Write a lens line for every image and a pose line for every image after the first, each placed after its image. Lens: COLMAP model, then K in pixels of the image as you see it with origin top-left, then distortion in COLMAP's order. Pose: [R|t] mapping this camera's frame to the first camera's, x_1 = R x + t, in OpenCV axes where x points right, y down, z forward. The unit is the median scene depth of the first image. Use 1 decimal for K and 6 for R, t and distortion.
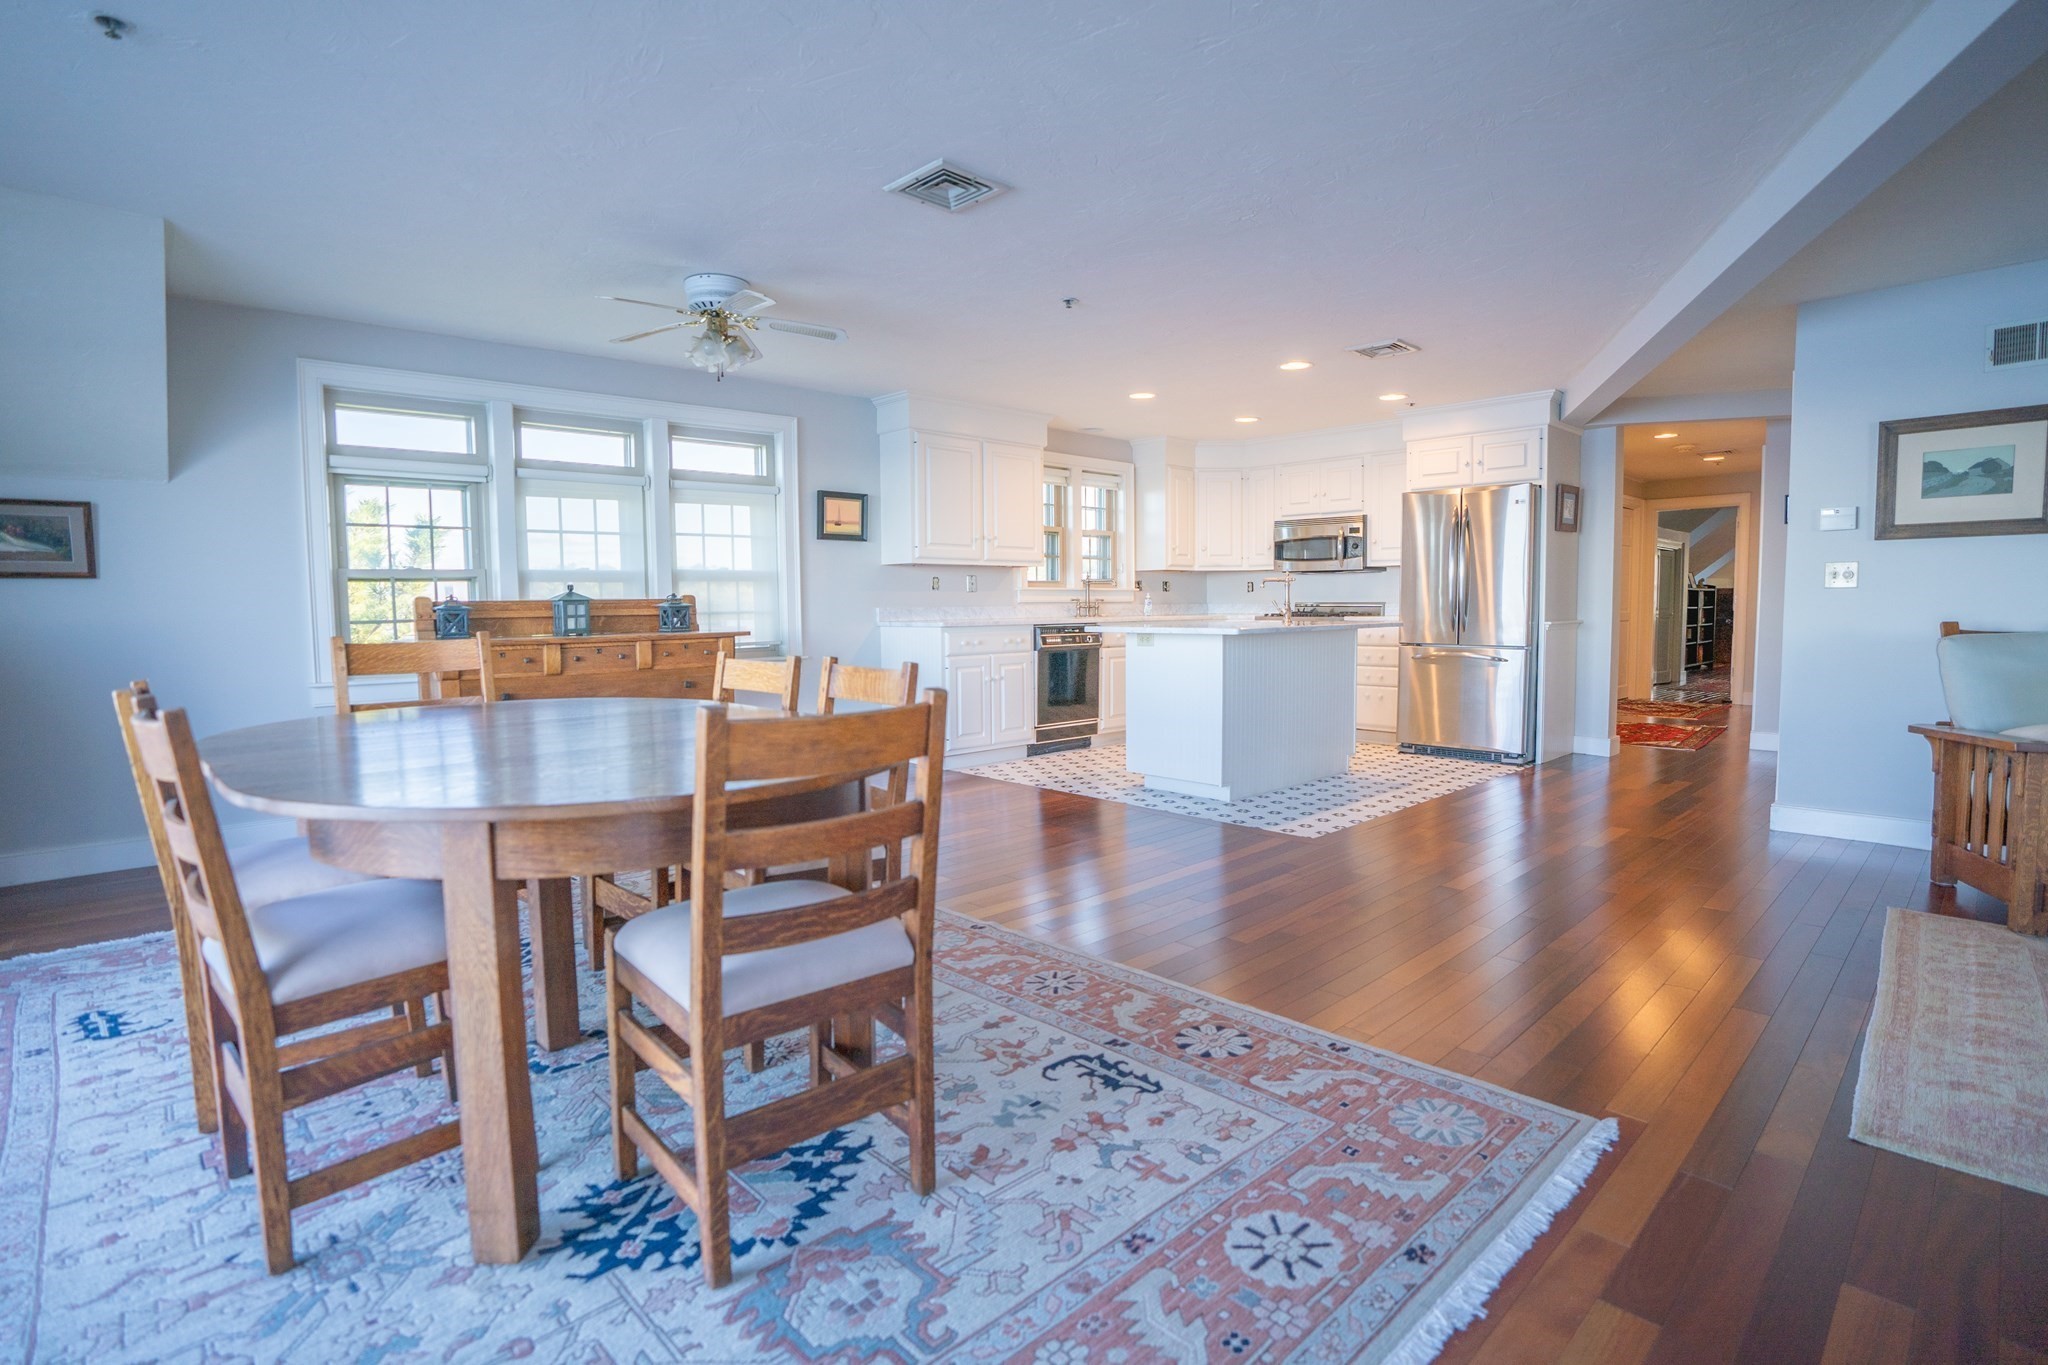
lens RADIAL K [[980.9, 0, 1024.0], [0, 980.9, 682.5], [0, 0, 1]] dist [-0.077174, 0.034708]
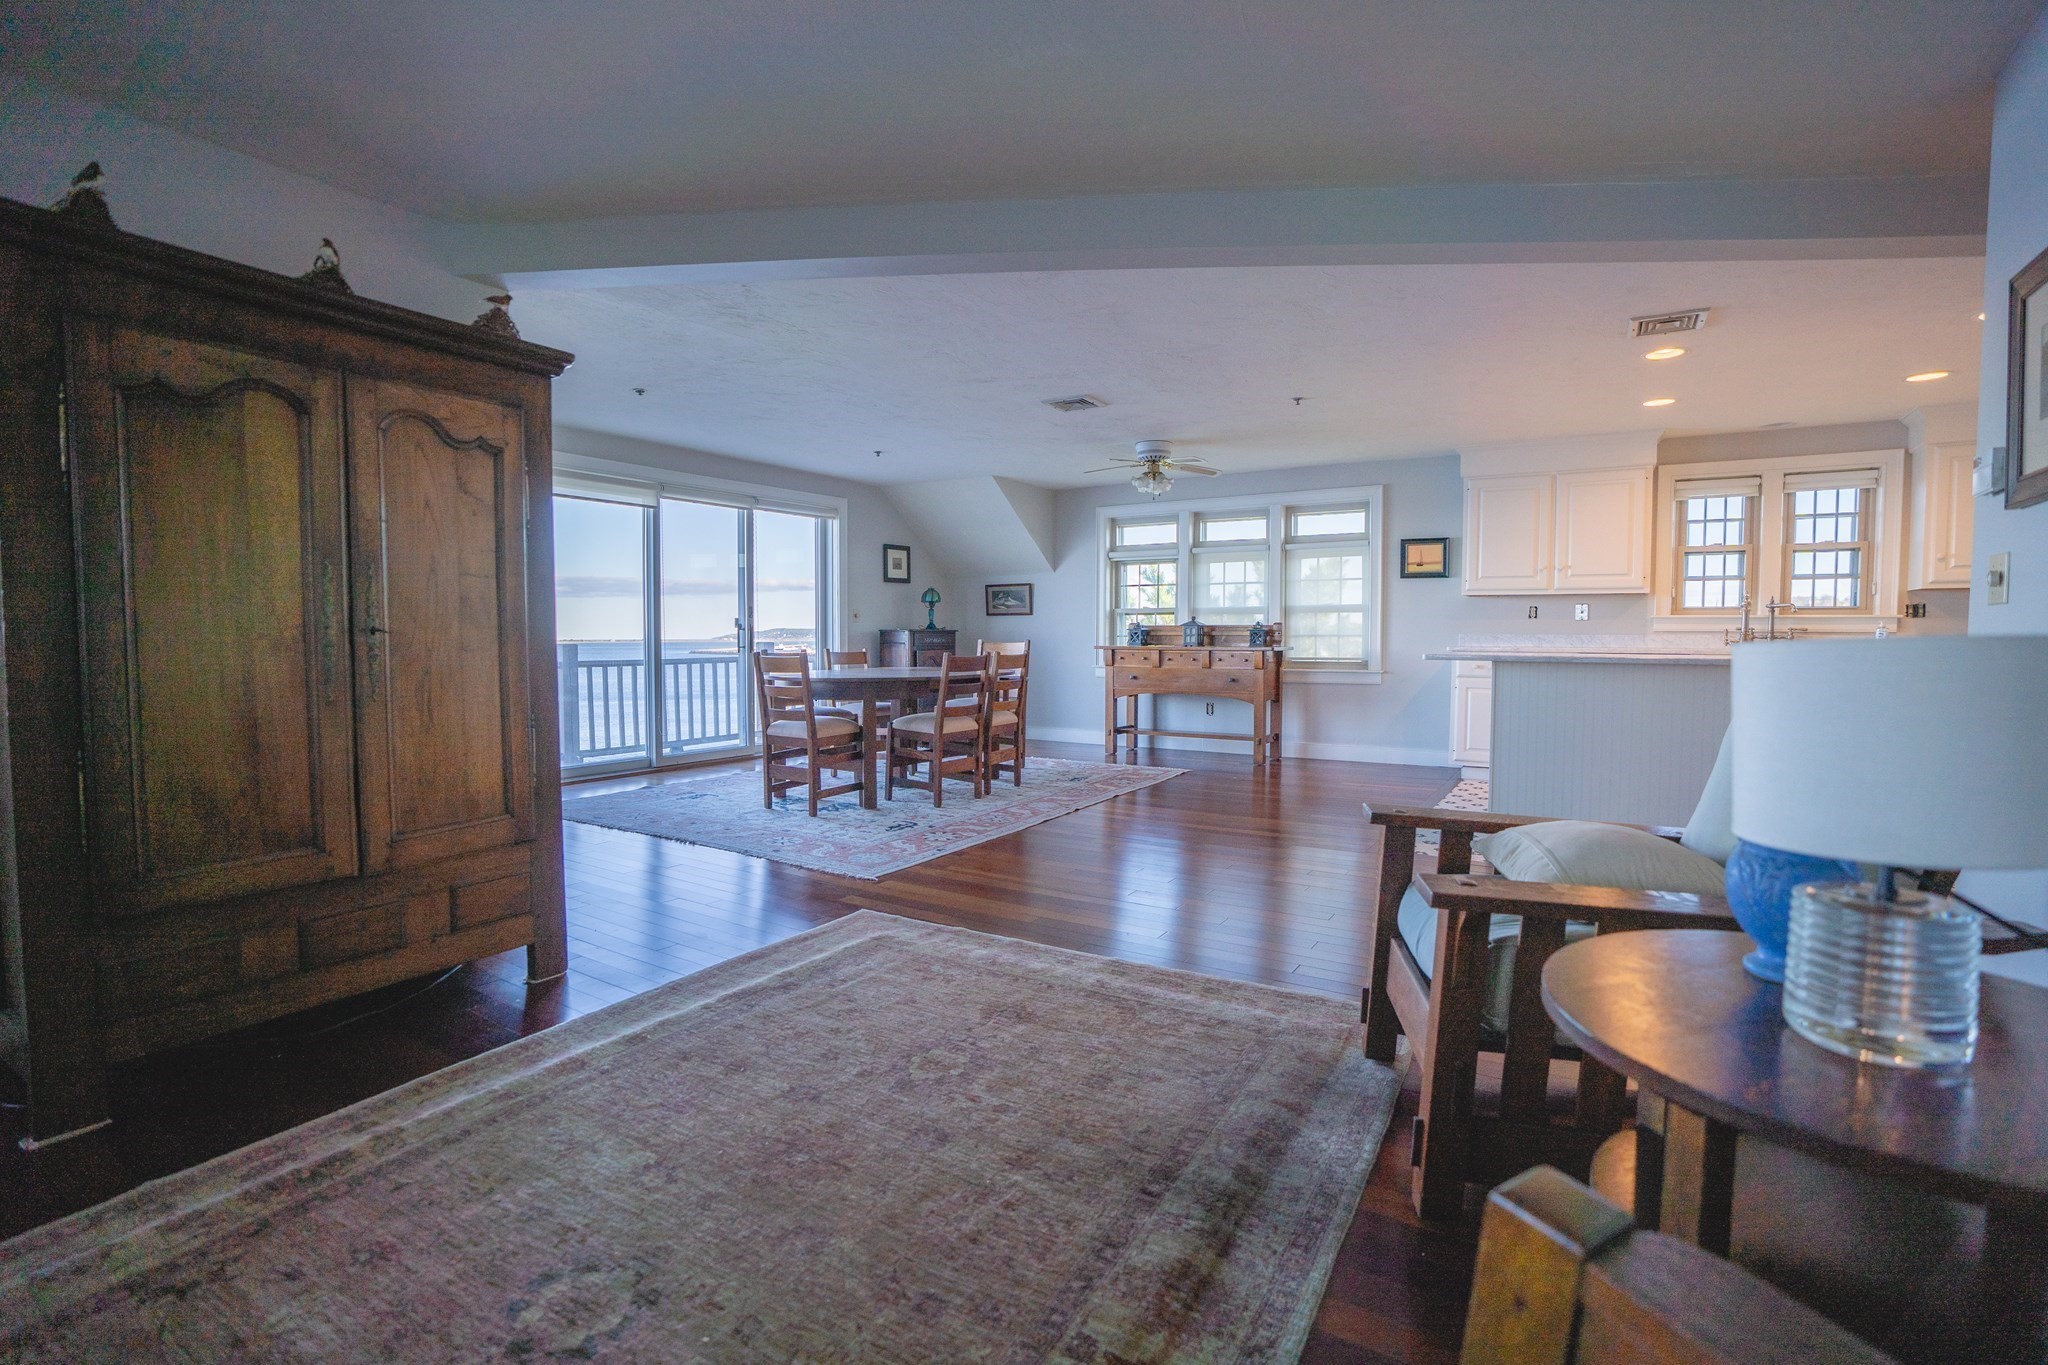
lens RADIAL K [[946.8, 0, 1024.0], [0, 946.8, 682.5], [0, 0, 1]] dist [-0.074191, 0.030575]
pose [[0.244320, 0.058690, -0.967917, 0.824887], [-0.083351, 0.995744, 0.039338, -0.020699], [0.966106, 0.071066, 0.248171, 0.243733]]
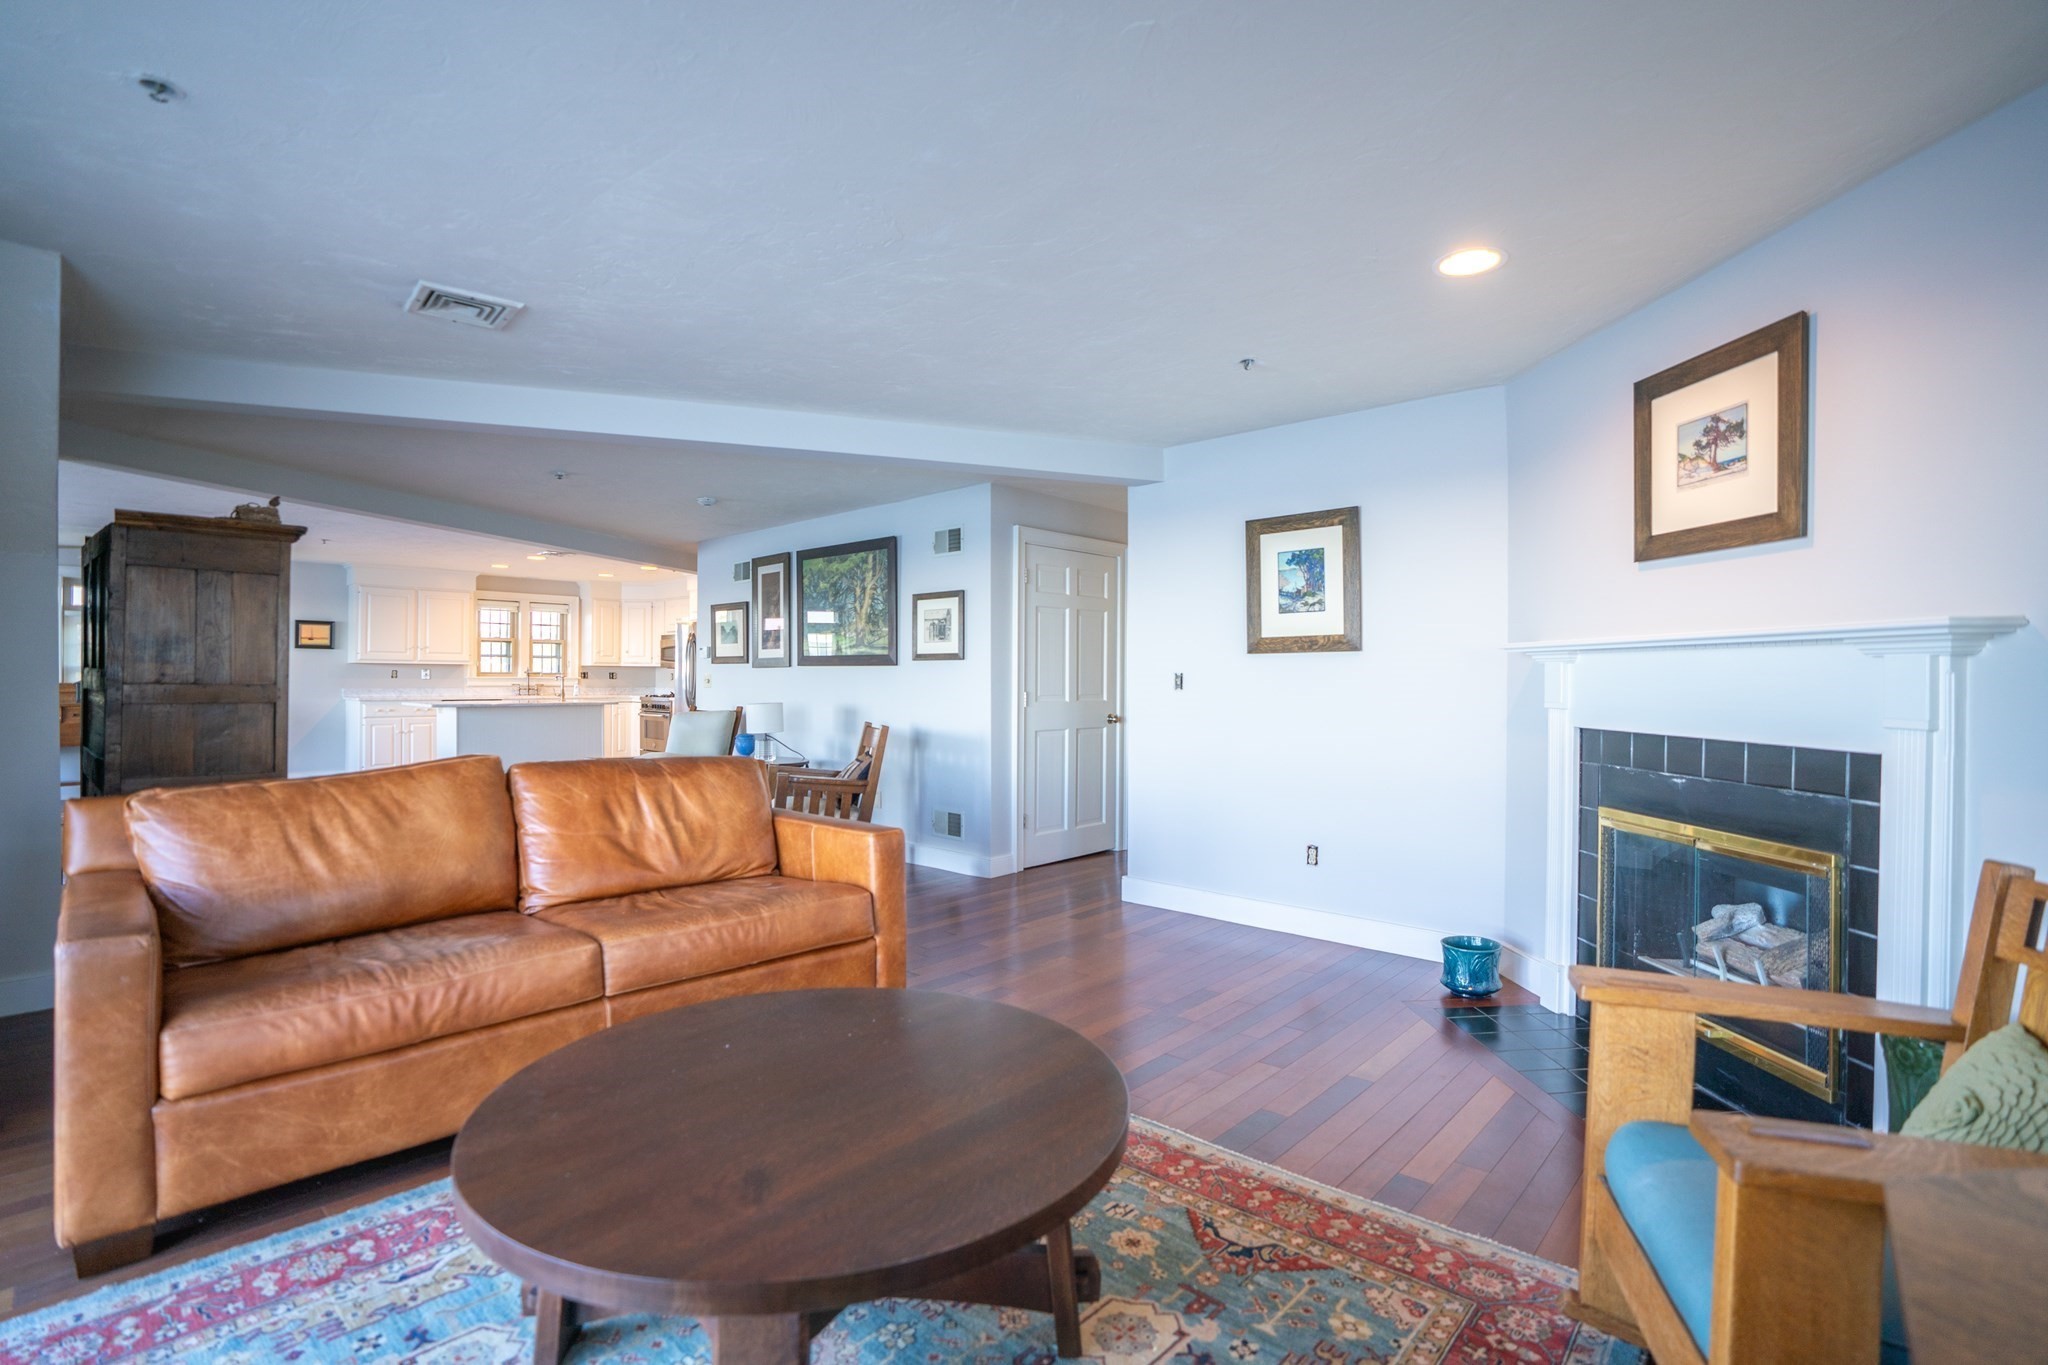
lens RADIAL K [[946.8, 0, 1024.0], [0, 946.8, 682.5], [0, 0, 1]] dist [-0.074191, 0.030575]
pose [[0.997898, 0.015999, 0.062796, 0.948252], [-0.011288, 0.997144, -0.074676, 0.017532], [-0.063811, 0.073810, 0.995229, -0.656390]]
